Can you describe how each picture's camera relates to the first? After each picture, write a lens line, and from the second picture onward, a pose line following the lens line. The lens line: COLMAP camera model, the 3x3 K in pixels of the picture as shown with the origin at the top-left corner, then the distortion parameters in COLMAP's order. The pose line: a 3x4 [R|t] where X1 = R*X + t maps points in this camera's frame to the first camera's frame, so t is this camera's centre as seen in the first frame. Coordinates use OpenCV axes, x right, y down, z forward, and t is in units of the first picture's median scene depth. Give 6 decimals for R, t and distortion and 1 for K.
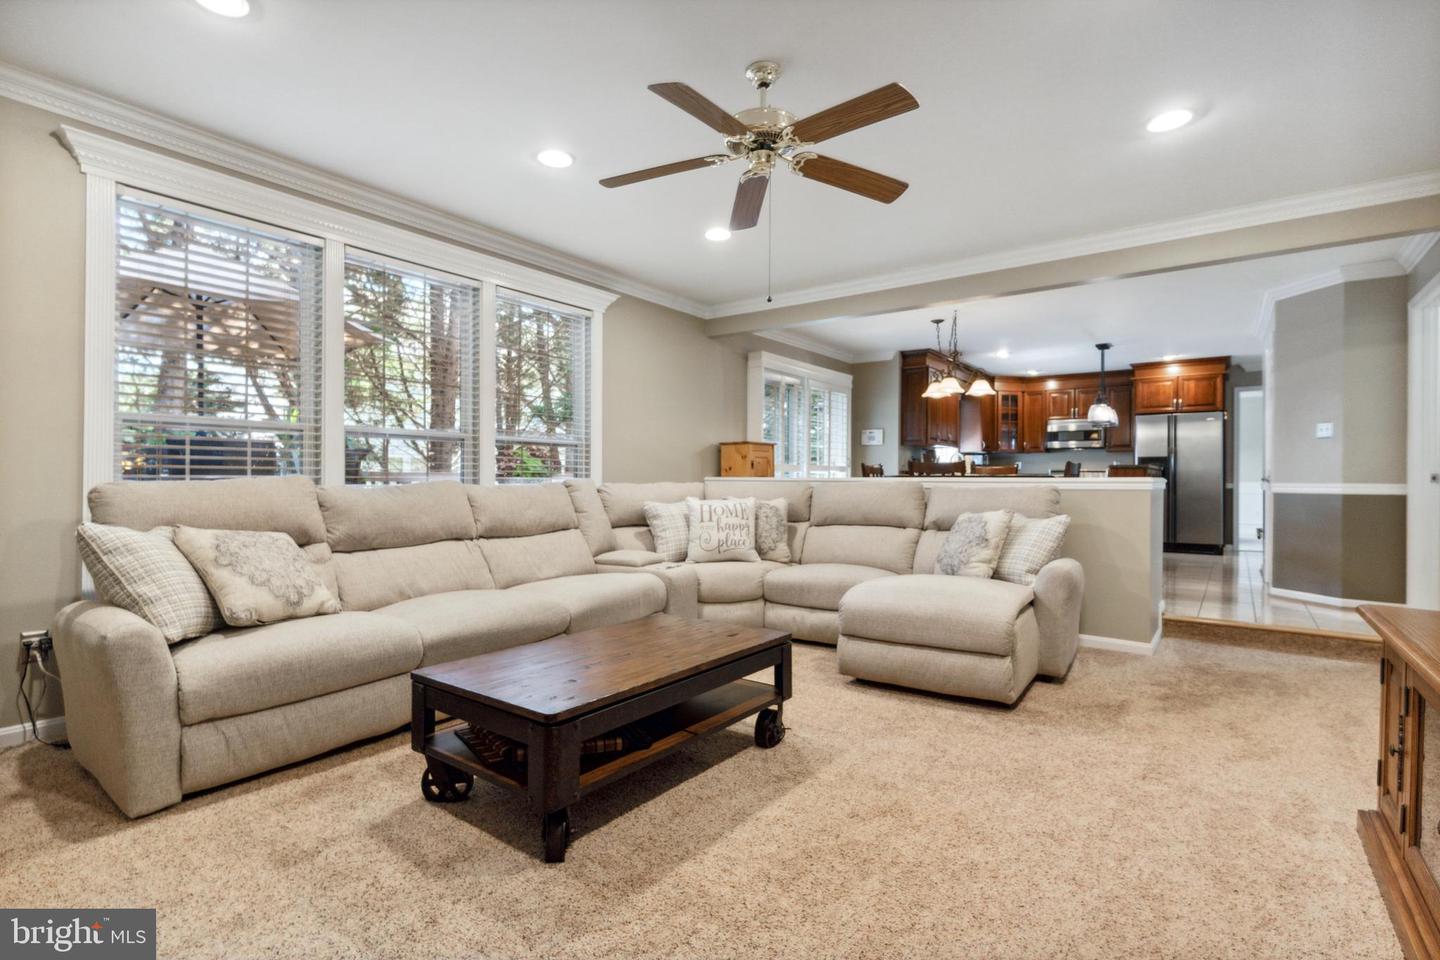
lens RADIAL K [[681.5, 0, 715.5], [0, 681.5, 482.9], [0, 0, 1]] dist [0.003295, 0.000248]
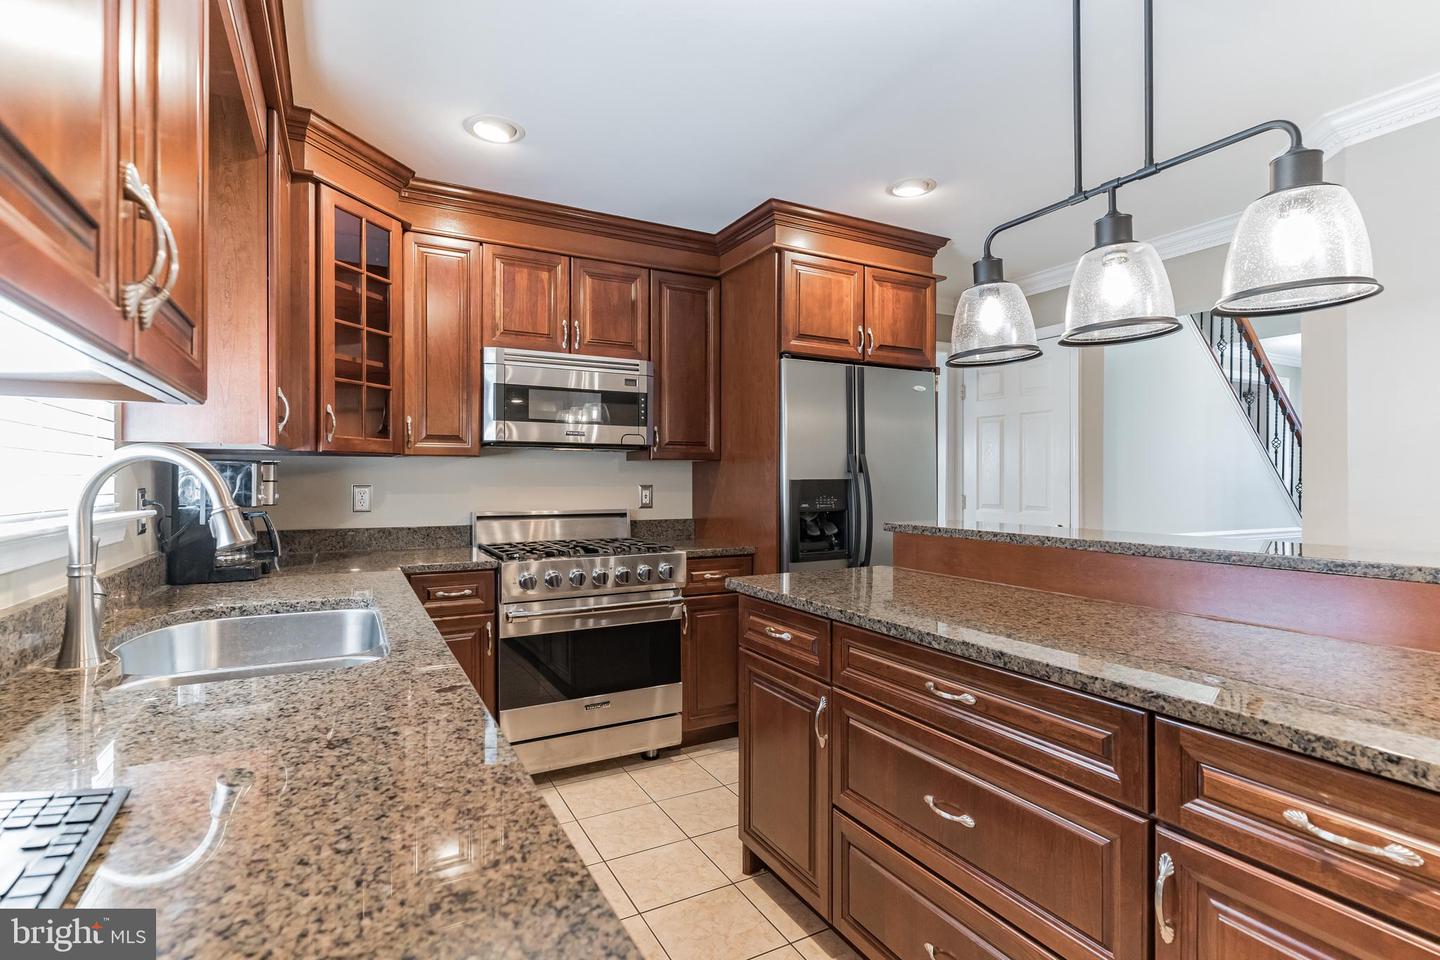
lens RADIAL K [[681.5, 0, 715.5], [0, 681.5, 482.9], [0, 0, 1]] dist [0.003295, 0.000248]
pose [[0.418712, -0.005881, 0.908100, 0.296658], [0.006183, 0.999974, 0.003625, -0.038217], [-0.908098, 0.004097, 0.418738, 0.889311]]
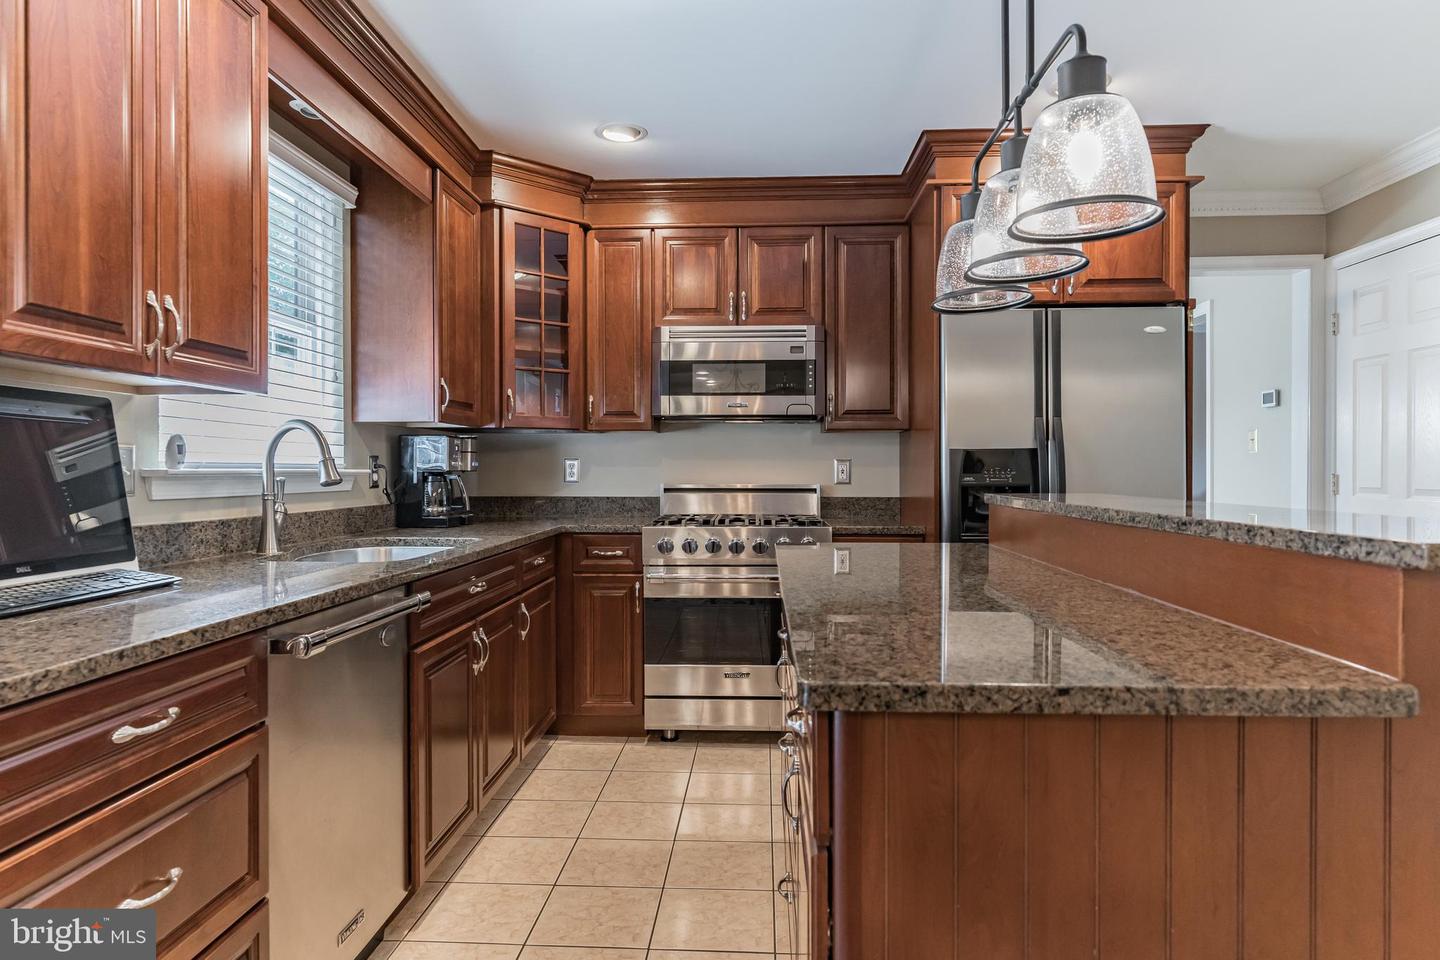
lens RADIAL K [[853.7, 0, 720.0], [0, 853.7, 480.0], [0, 0, 1]] dist [0.003156, 0.000761]
pose [[0.825611, -0.010937, 0.564133, 0.328695], [0.005274, 0.999918, 0.011668, -0.029932], [-0.564214, -0.006658, 0.825601, 0.749539]]
